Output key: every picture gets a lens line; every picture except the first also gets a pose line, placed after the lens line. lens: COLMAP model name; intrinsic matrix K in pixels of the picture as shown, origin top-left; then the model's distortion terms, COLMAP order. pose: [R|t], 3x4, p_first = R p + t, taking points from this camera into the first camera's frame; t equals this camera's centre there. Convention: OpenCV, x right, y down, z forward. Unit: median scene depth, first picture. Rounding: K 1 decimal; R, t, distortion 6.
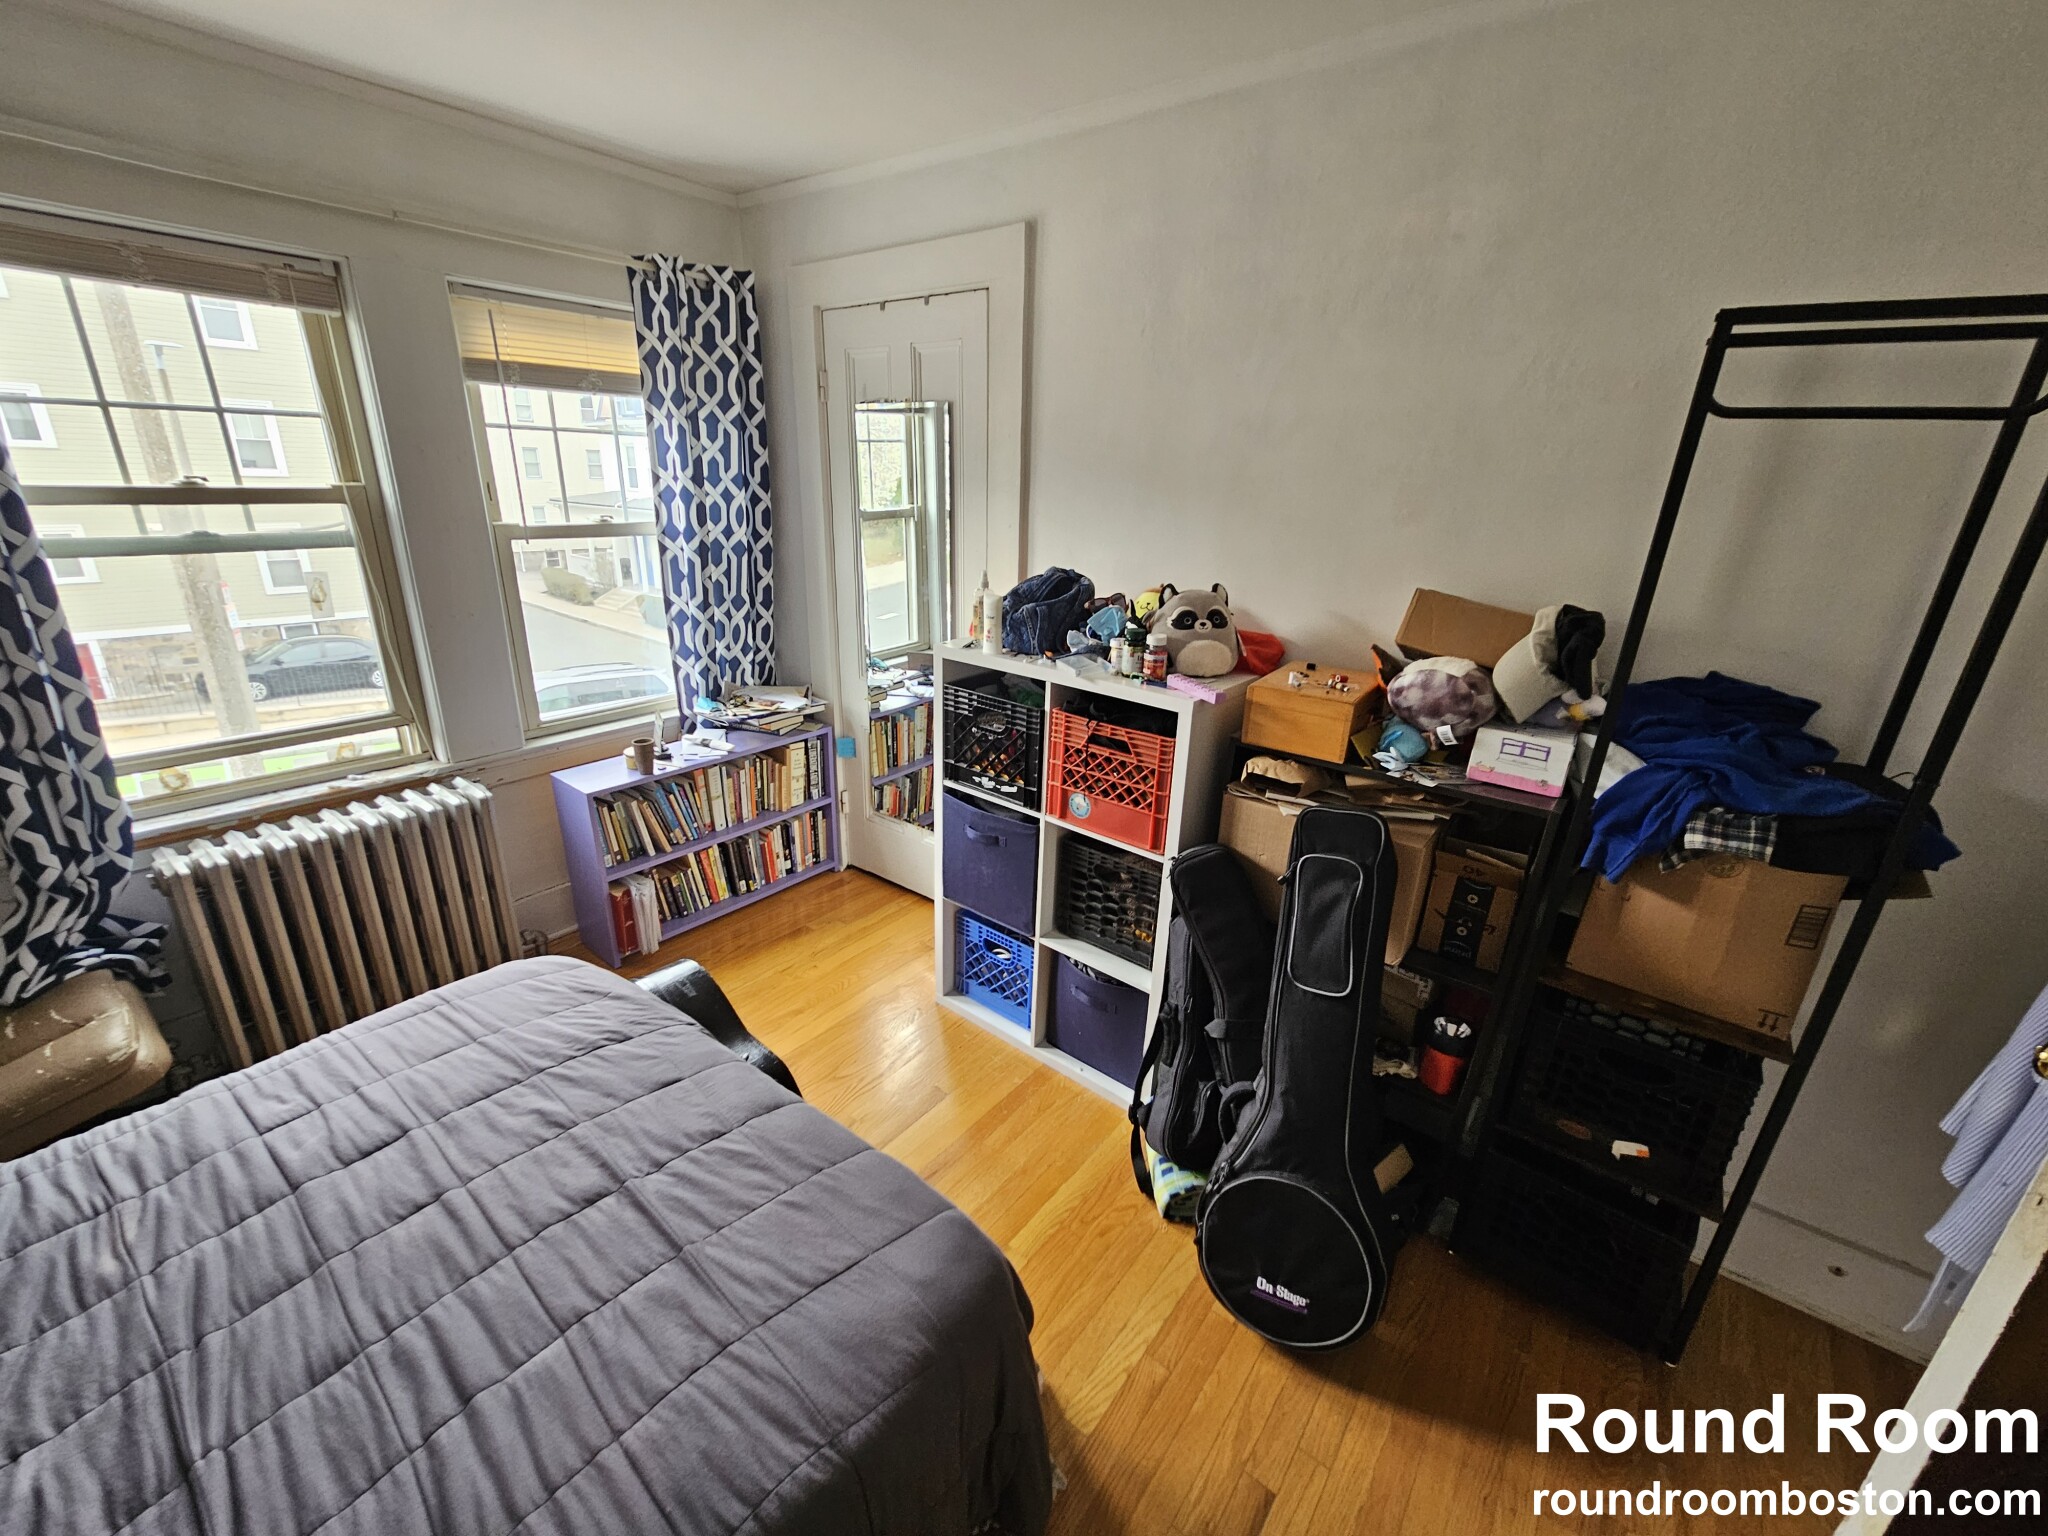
lens RADIAL K [[836.7, 0, 1024.1], [0, 836.7, 779.5], [0, 0, 1]] dist [0.000587, -0.000446]
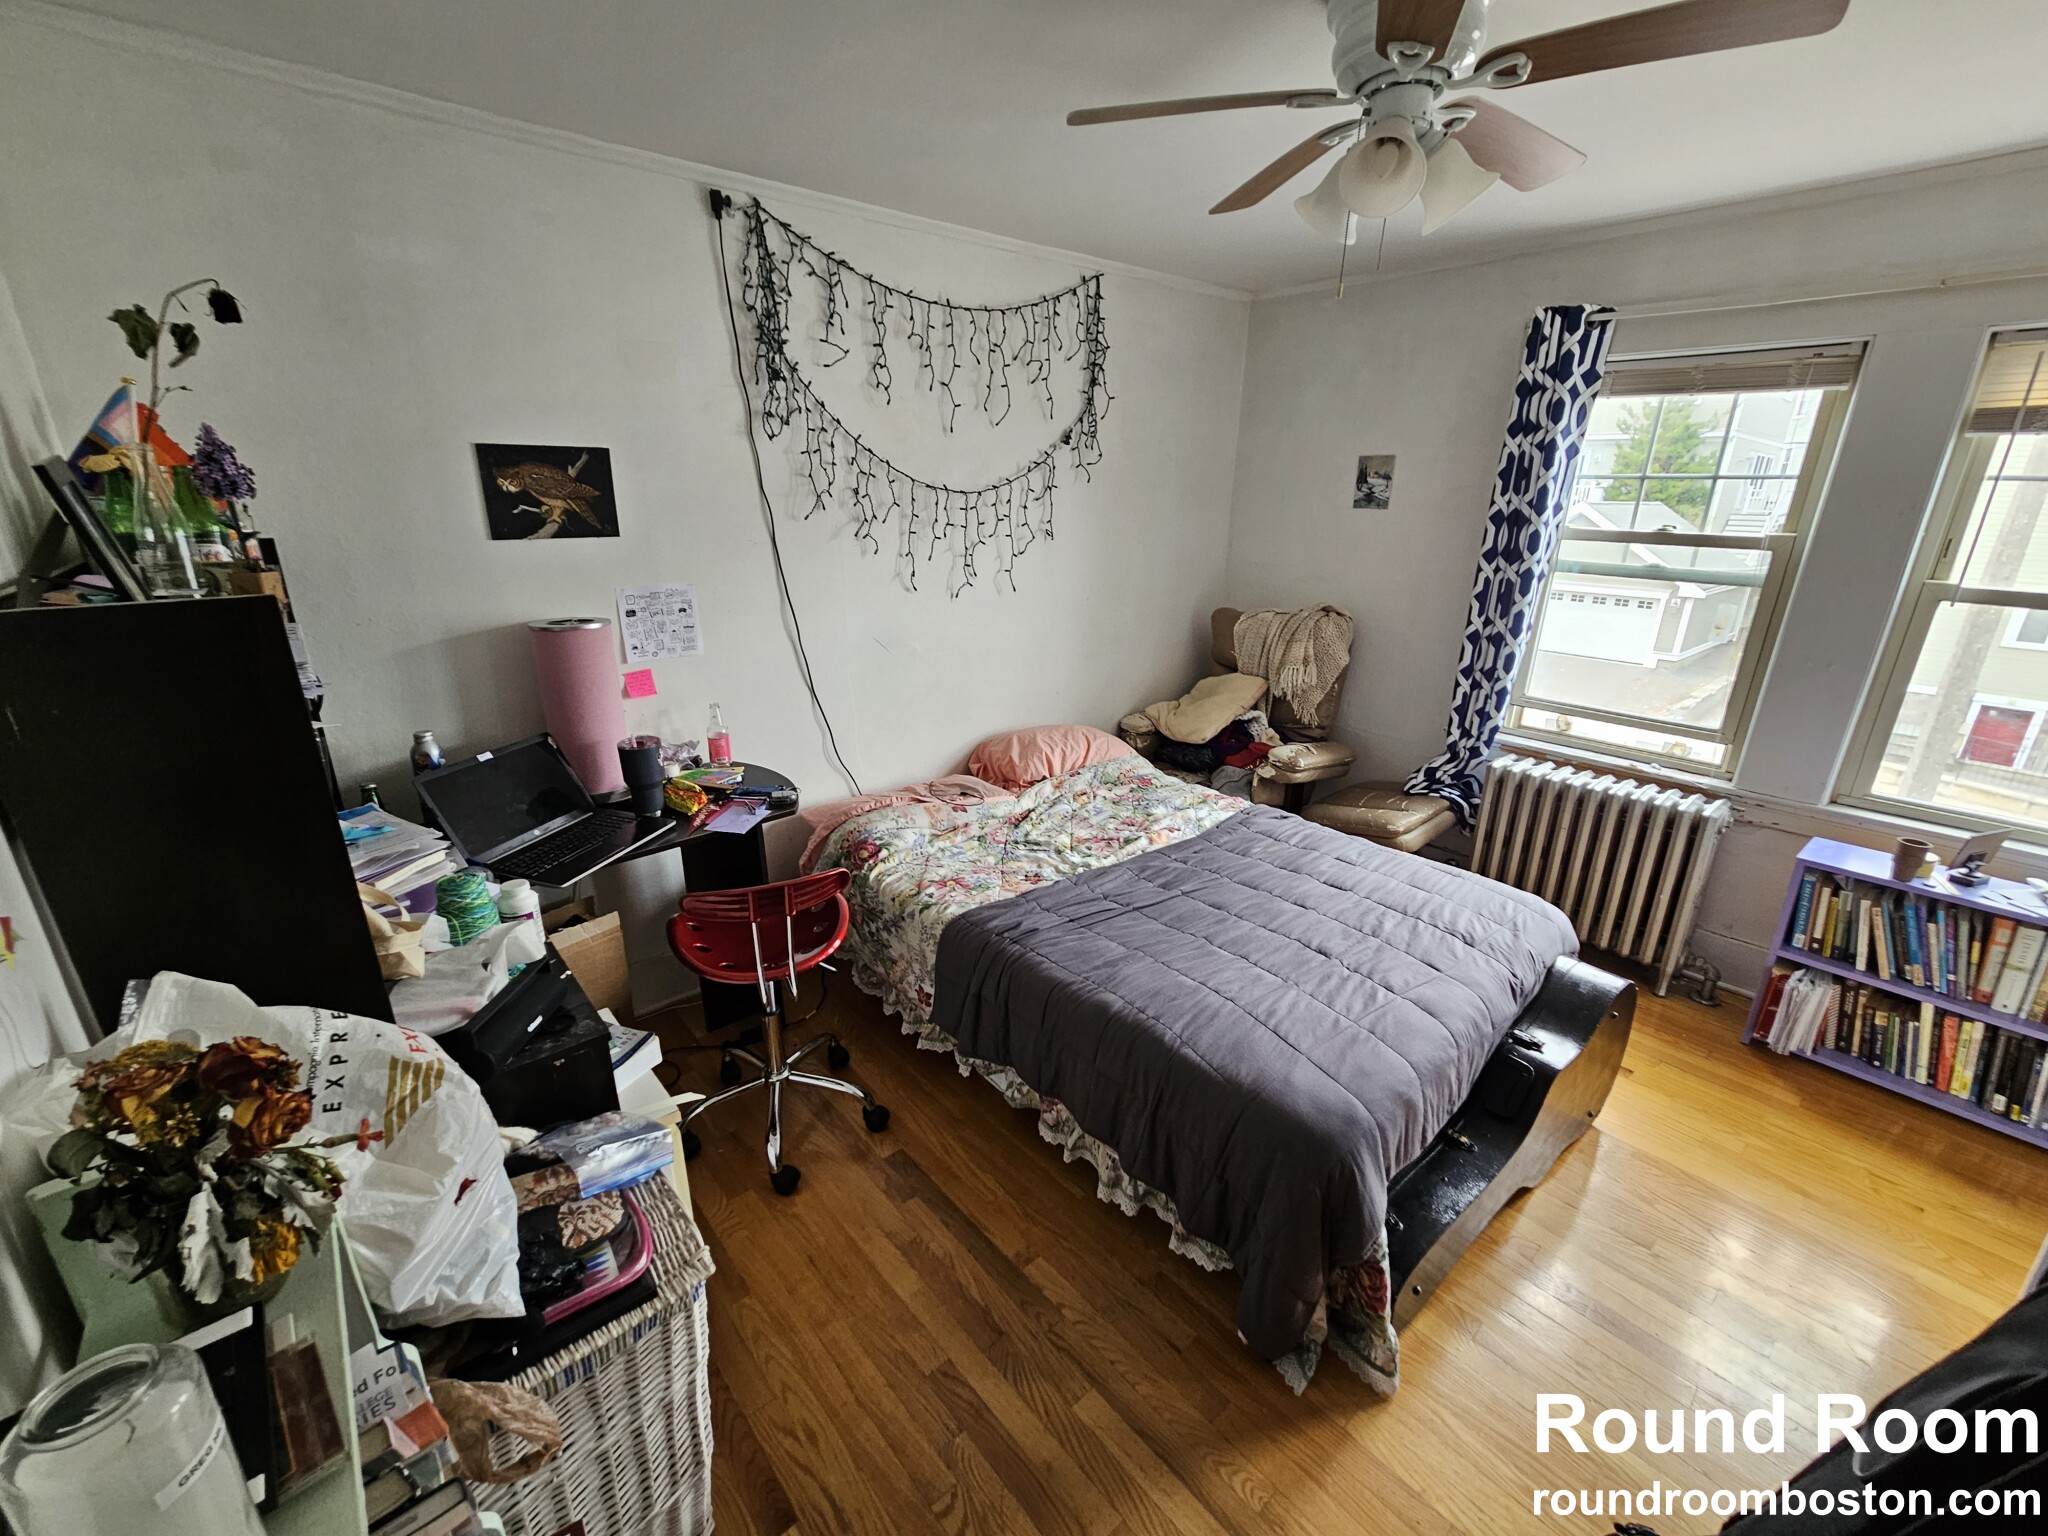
lens RADIAL K [[836.7, 0, 1018.0], [0, 836.7, 769.2], [0, 0, 1]] dist [0.000587, -0.000446]
pose [[-0.206518, 0.282963, -0.936633, 0.565219], [-0.355726, 0.870049, 0.341281, -0.086938], [0.911487, 0.403666, -0.079024, 0.250526]]
